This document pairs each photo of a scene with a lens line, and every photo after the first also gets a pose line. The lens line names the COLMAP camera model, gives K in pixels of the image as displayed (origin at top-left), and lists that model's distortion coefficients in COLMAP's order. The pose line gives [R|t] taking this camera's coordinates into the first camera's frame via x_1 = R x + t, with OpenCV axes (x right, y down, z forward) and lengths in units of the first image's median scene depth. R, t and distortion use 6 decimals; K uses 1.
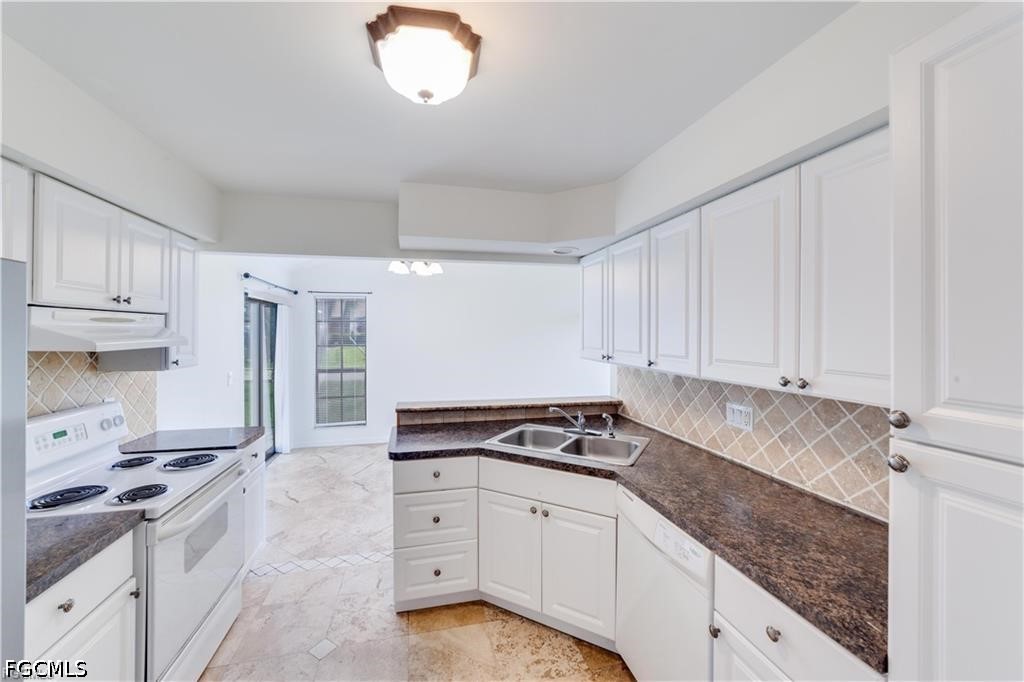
lens RADIAL K [[397.1, 0, 508.6], [0, 397.1, 341.6], [0, 0, 1]] dist [-0.010364, 0.000382]
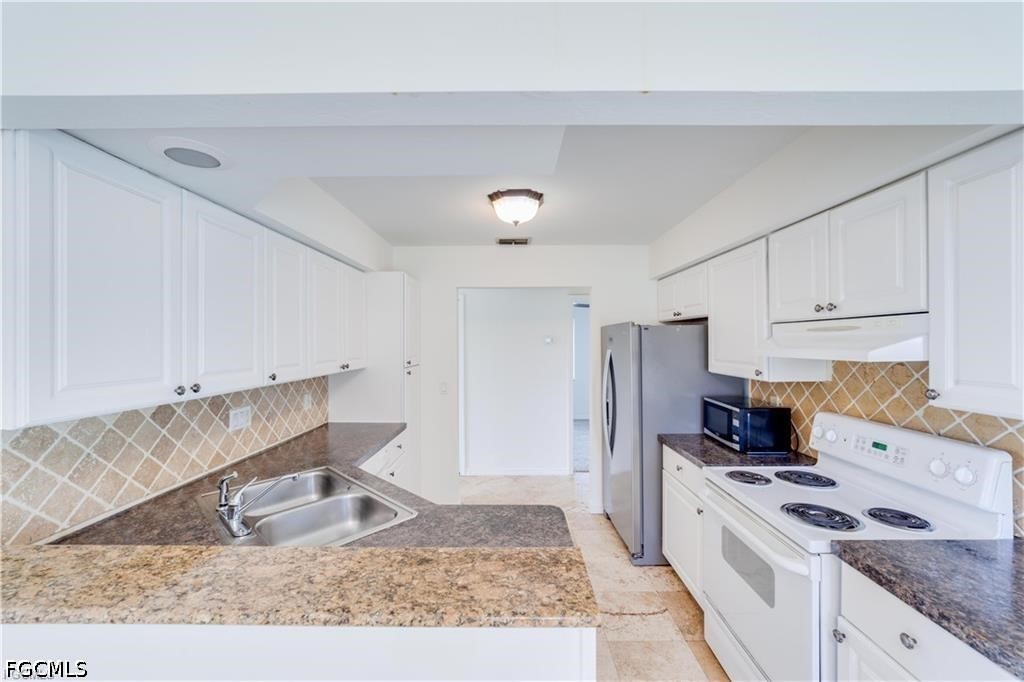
lens RADIAL K [[397.1, 0, 508.6], [0, 397.1, 341.6], [0, 0, 1]] dist [-0.010364, 0.000382]
pose [[-0.969683, 0.003357, 0.244343, -0.423213], [0.008270, 0.999784, 0.019084, -0.043344], [-0.244227, 0.020526, -0.969501, 1.883085]]
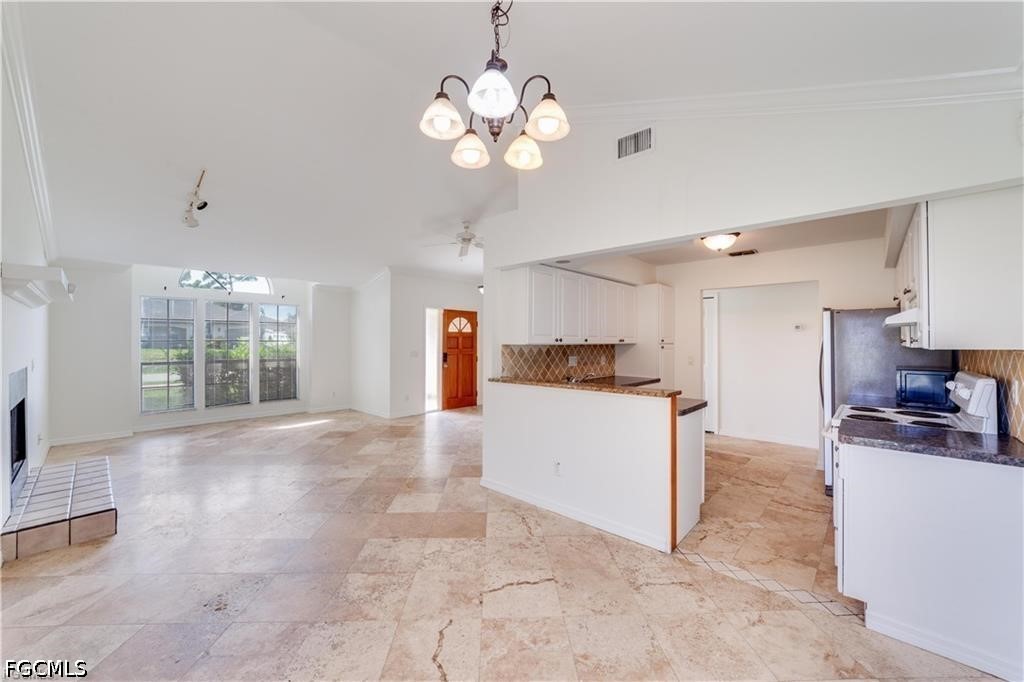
lens RADIAL K [[397.1, 0, 508.6], [0, 397.1, 341.6], [0, 0, 1]] dist [-0.010364, 0.000382]
pose [[-0.551509, -0.000852, 0.834169, -1.238349], [0.015283, 0.999821, 0.011126, 0.033327], [-0.834029, 0.018885, -0.551397, 2.668928]]
